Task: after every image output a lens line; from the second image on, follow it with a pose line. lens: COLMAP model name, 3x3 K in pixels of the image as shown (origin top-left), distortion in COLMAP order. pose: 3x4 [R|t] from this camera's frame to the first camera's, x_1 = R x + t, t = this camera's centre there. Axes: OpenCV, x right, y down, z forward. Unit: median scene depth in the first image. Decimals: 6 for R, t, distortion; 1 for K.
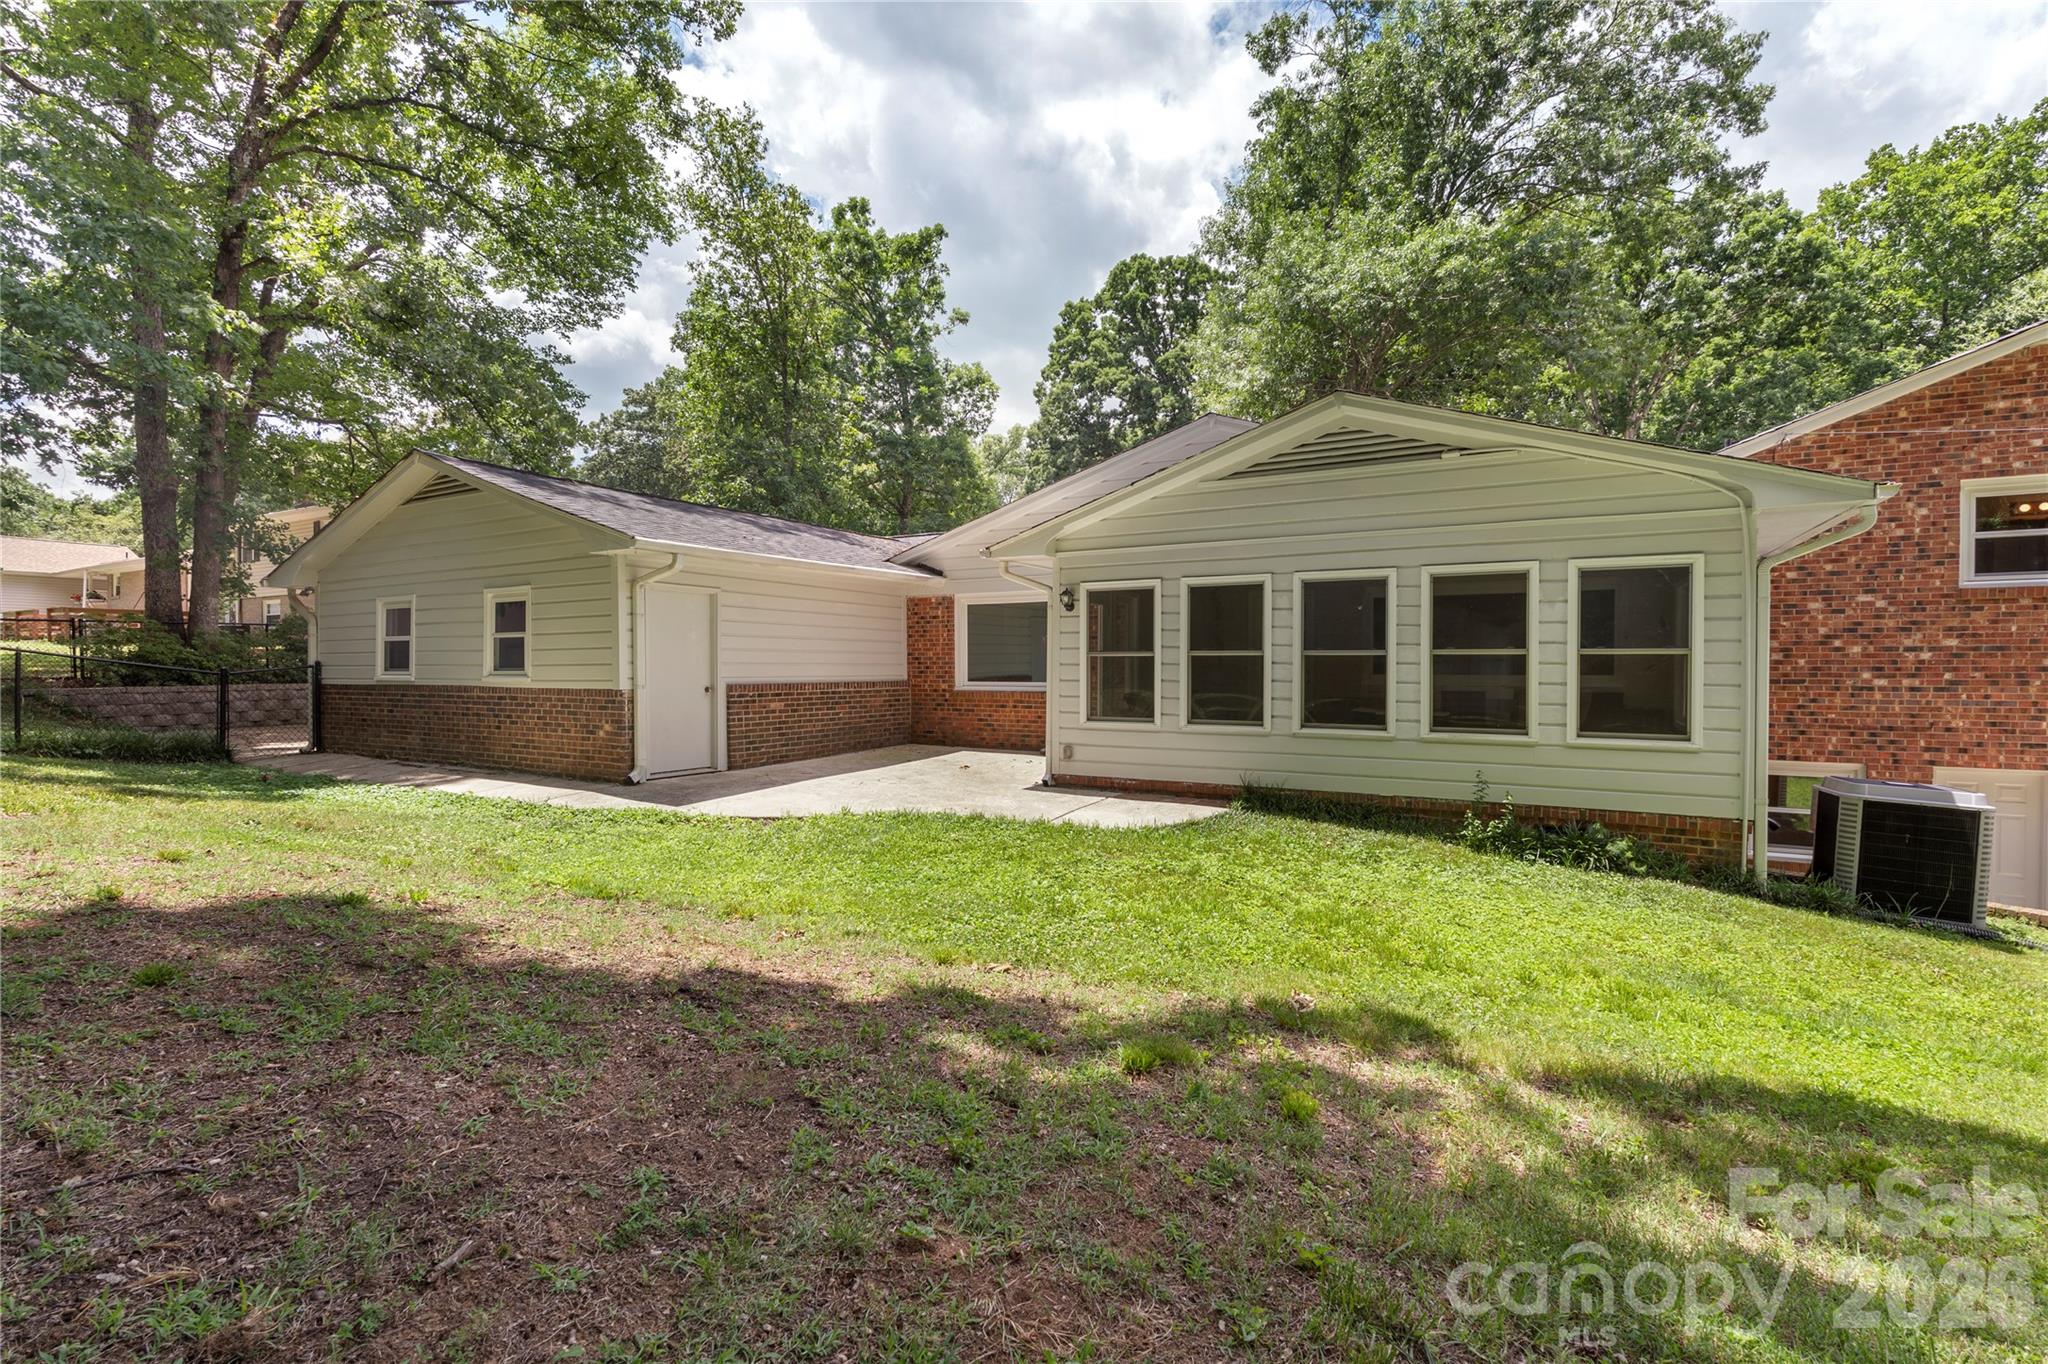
lens RADIAL K [[889.2, 0, 1024.0], [0, 889.2, 682.0], [0, 0, 1]] dist [-0.003913, -0.000658]
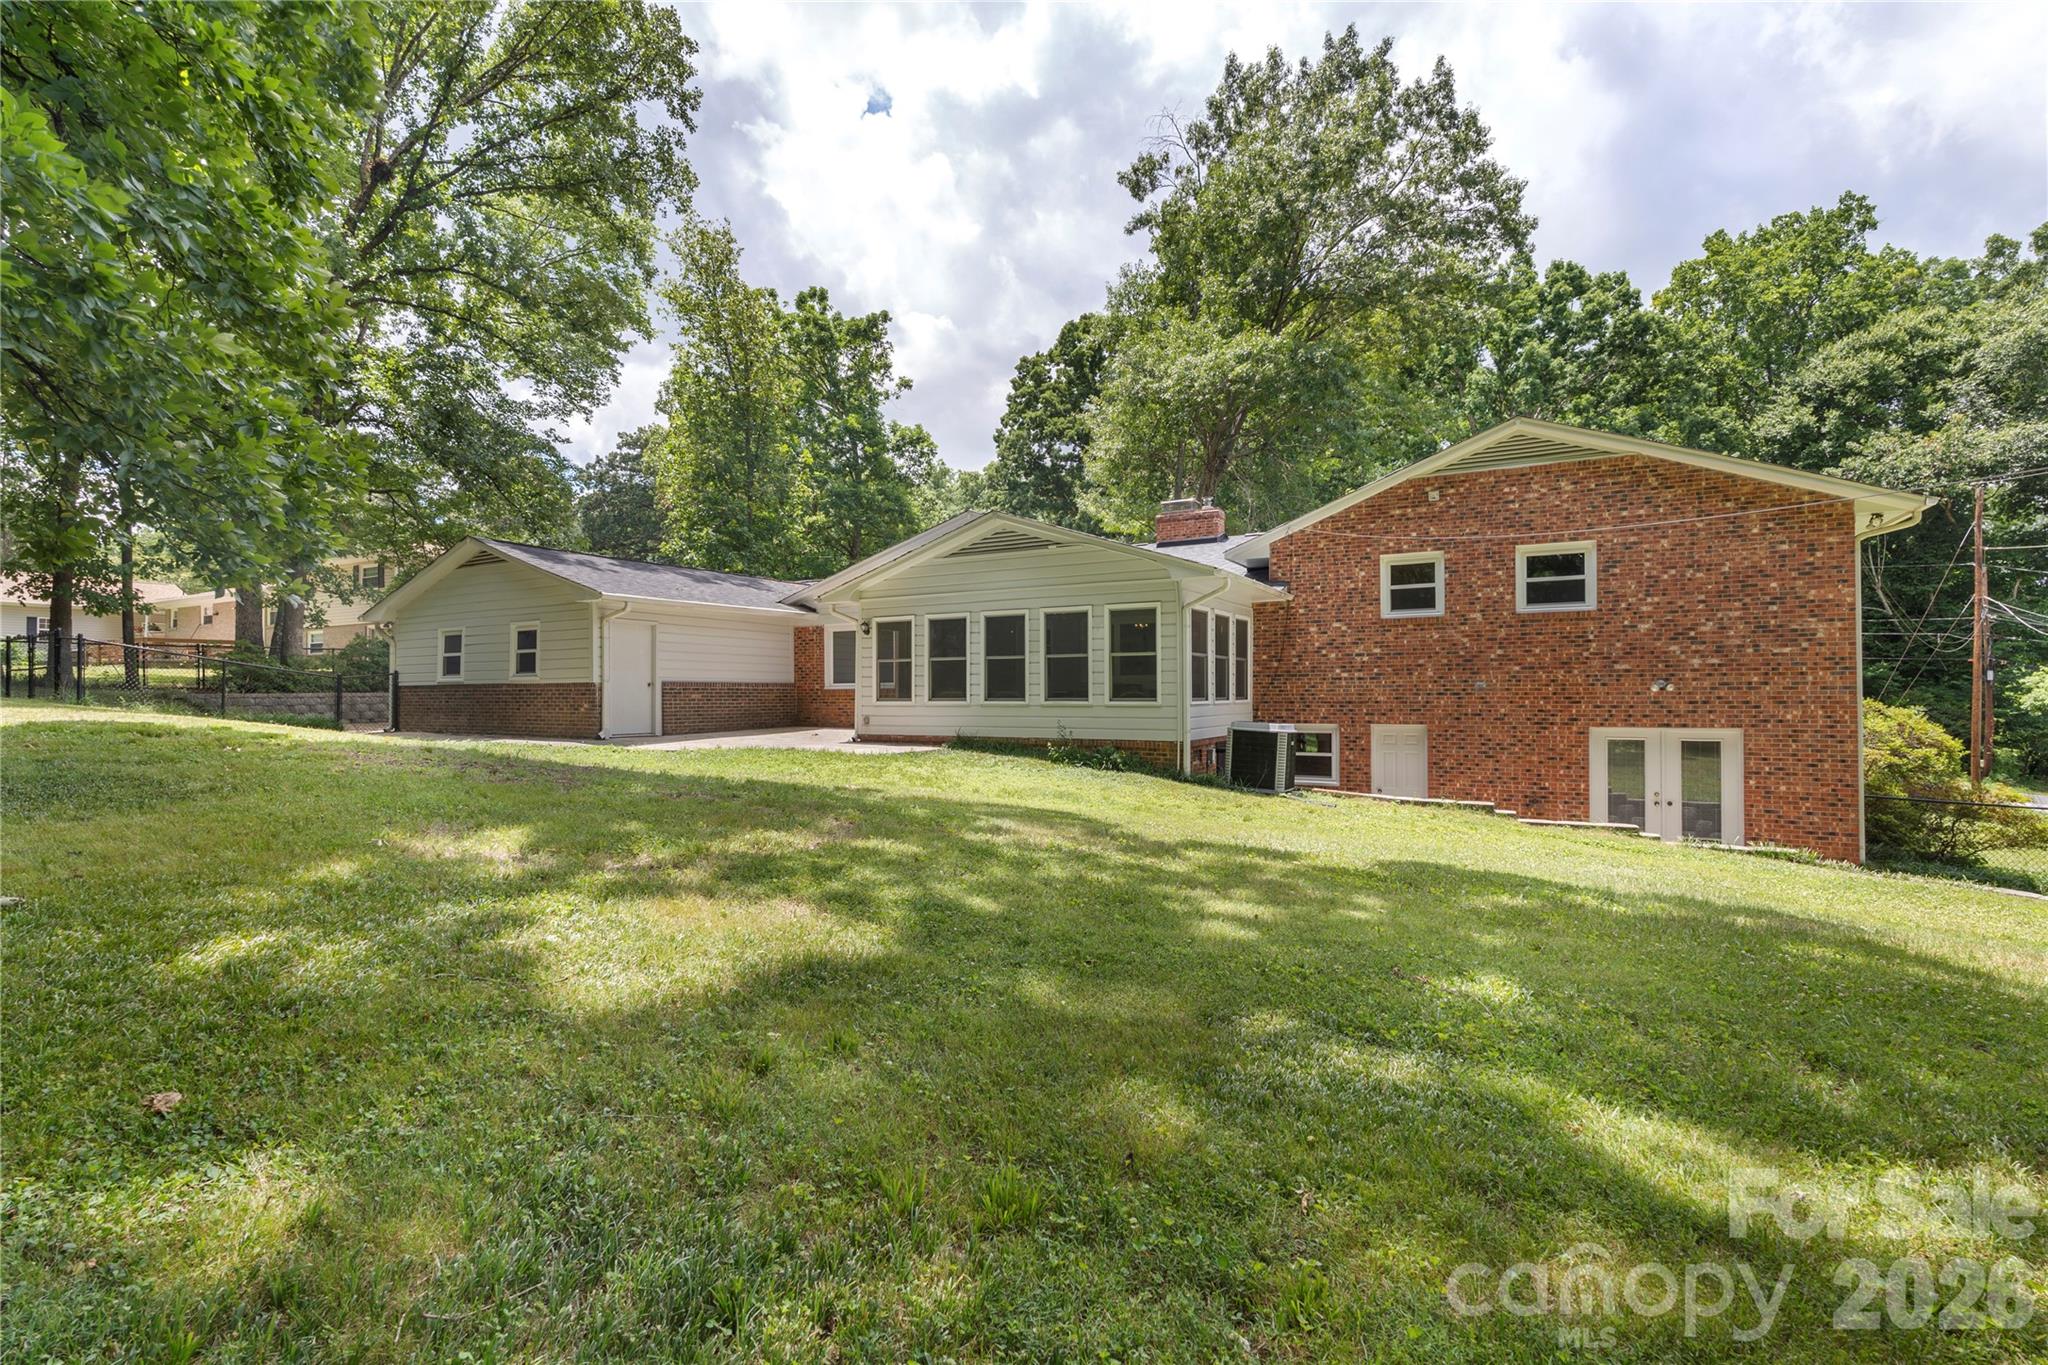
lens RADIAL K [[879.9, 0, 1023.9], [0, 879.9, 686.7], [0, 0, 1]] dist [-0.012331, 0.001315]
pose [[0.999948, -0.004630, 0.009080, 0.126759], [0.004857, 0.999671, -0.025180, 0.022963], [-0.008960, 0.025223, 0.999642, -0.244785]]
